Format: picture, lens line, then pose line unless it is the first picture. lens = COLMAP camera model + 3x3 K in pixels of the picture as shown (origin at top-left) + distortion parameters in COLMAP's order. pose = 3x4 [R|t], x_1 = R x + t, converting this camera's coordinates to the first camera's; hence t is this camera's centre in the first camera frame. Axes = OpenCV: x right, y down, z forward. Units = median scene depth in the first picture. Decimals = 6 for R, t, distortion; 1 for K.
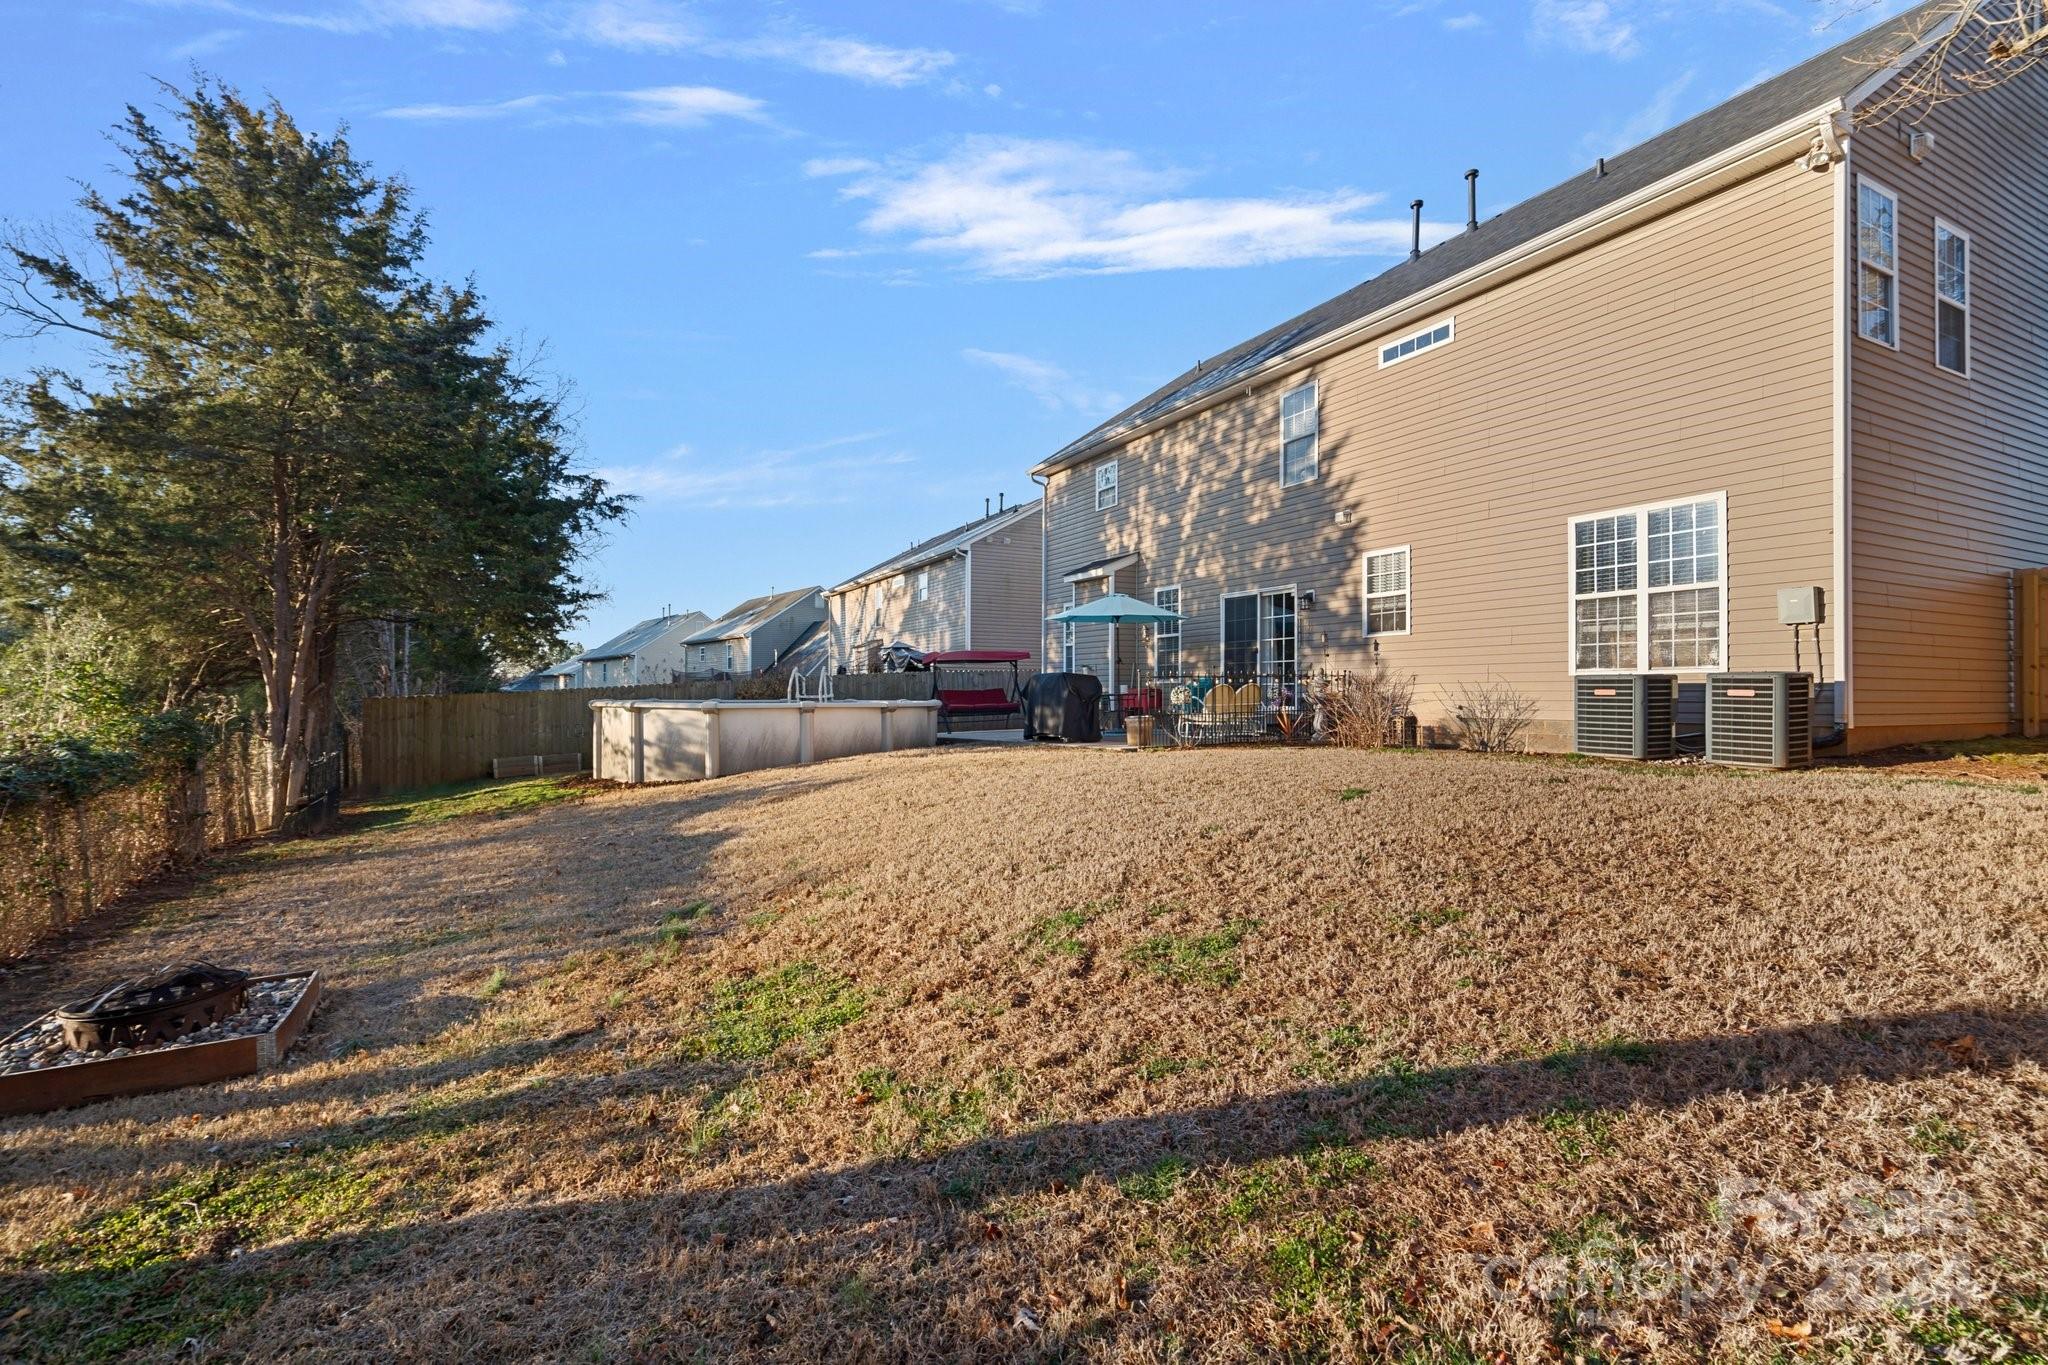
lens RADIAL K [[940.2, 0, 1030.5], [0, 940.2, 681.7], [0, 0, 1]] dist [0.000888, -0.000434]
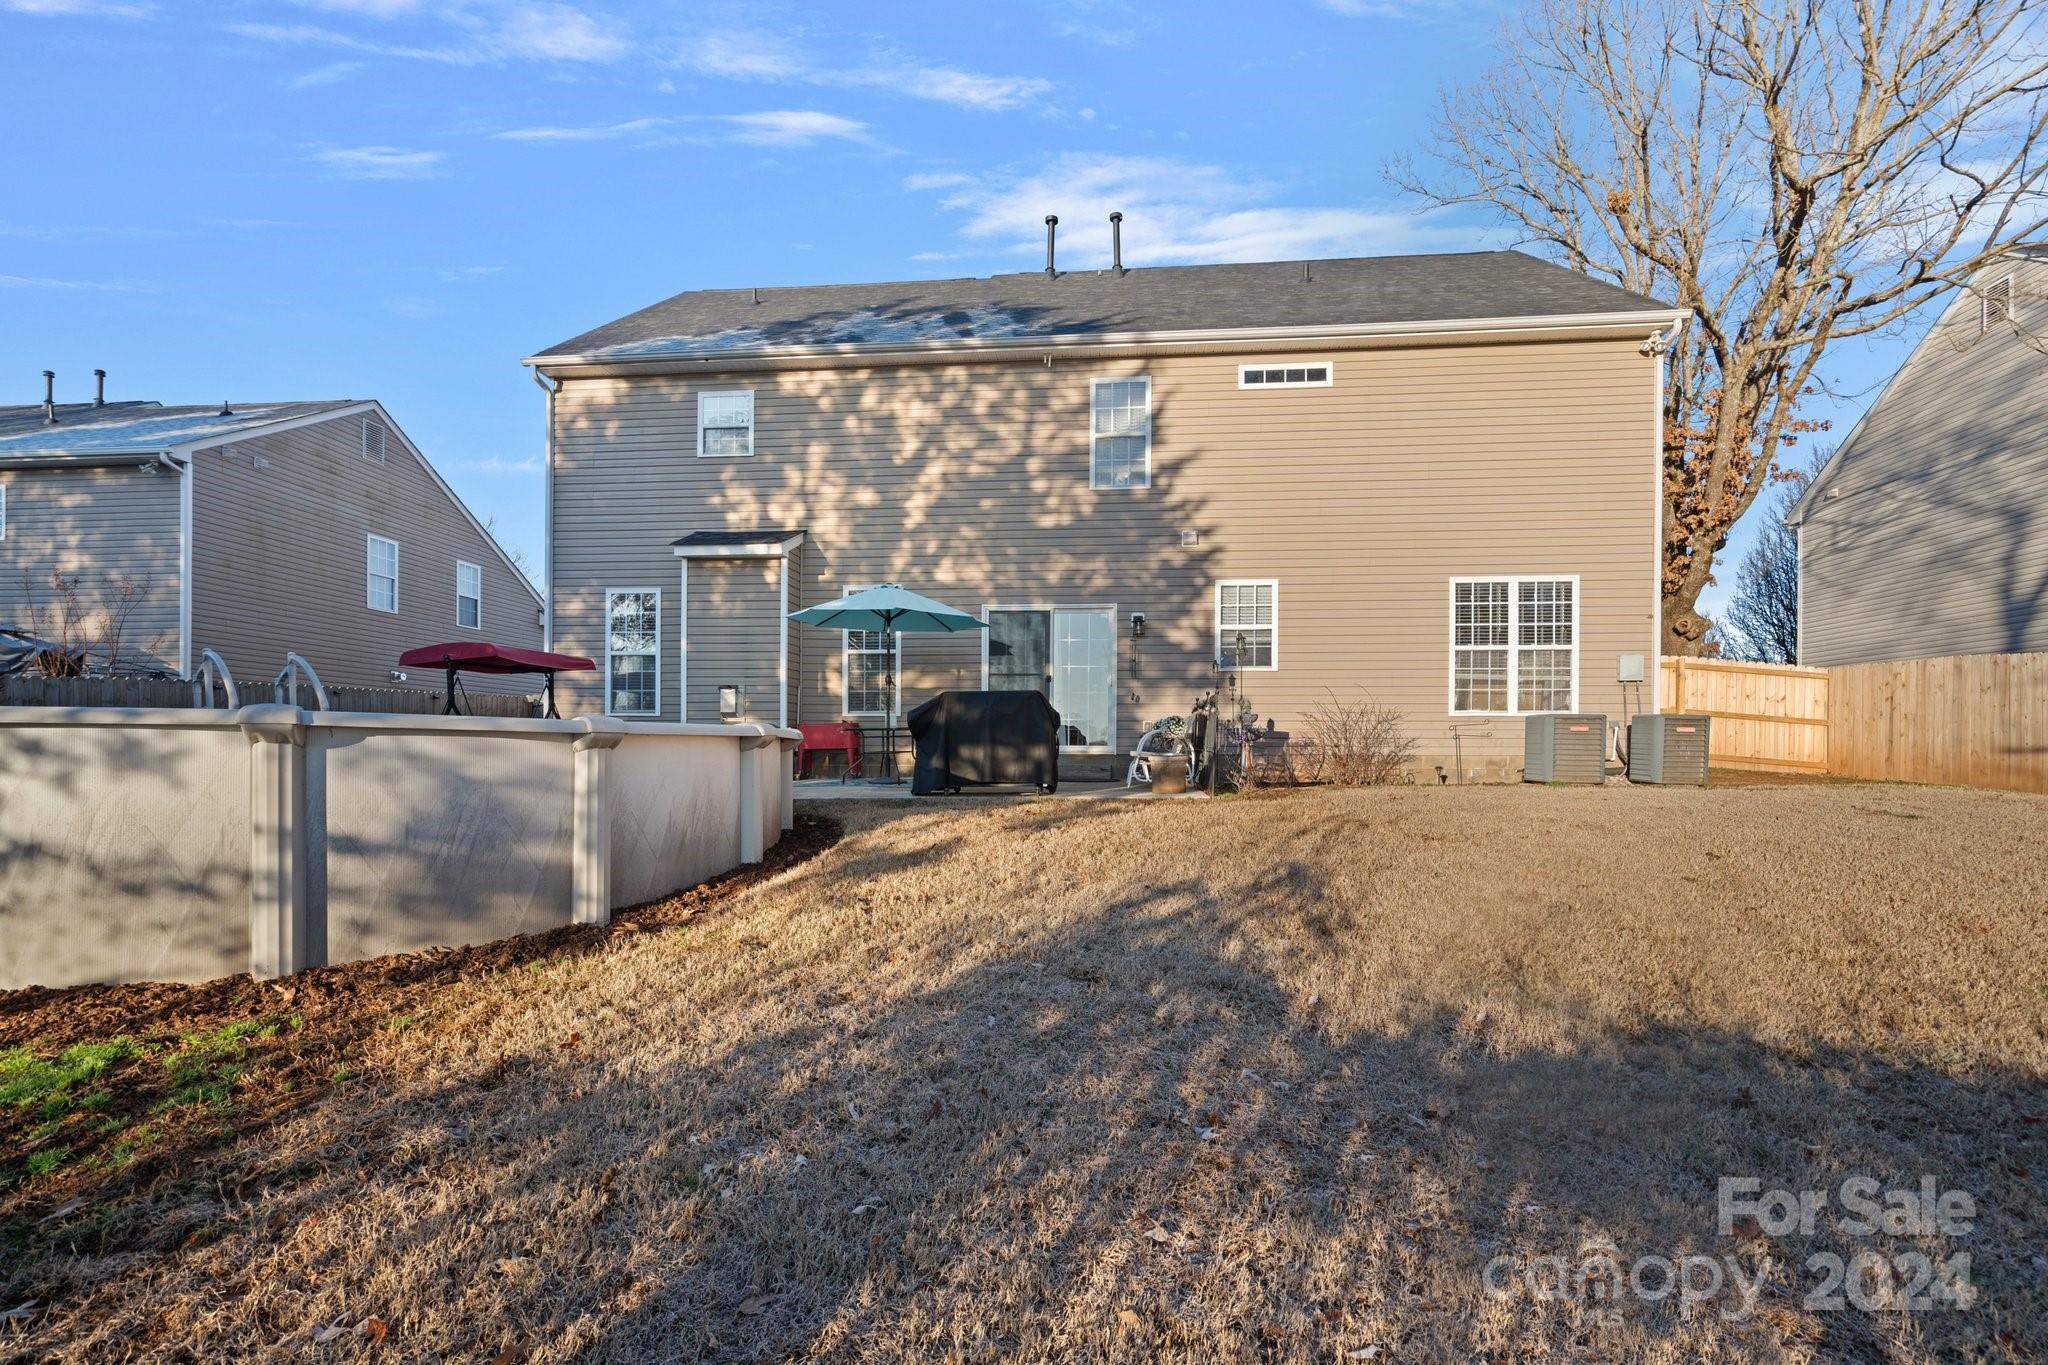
lens RADIAL K [[940.2, 0, 1025.2], [0, 940.2, 672.5], [0, 0, 1]] dist [0.000888, -0.000434]
pose [[0.548354, -0.017268, 0.836068, -0.486586], [-0.002199, 0.999754, 0.022091, -0.061061], [-0.836244, -0.013952, 0.548181, 0.587203]]
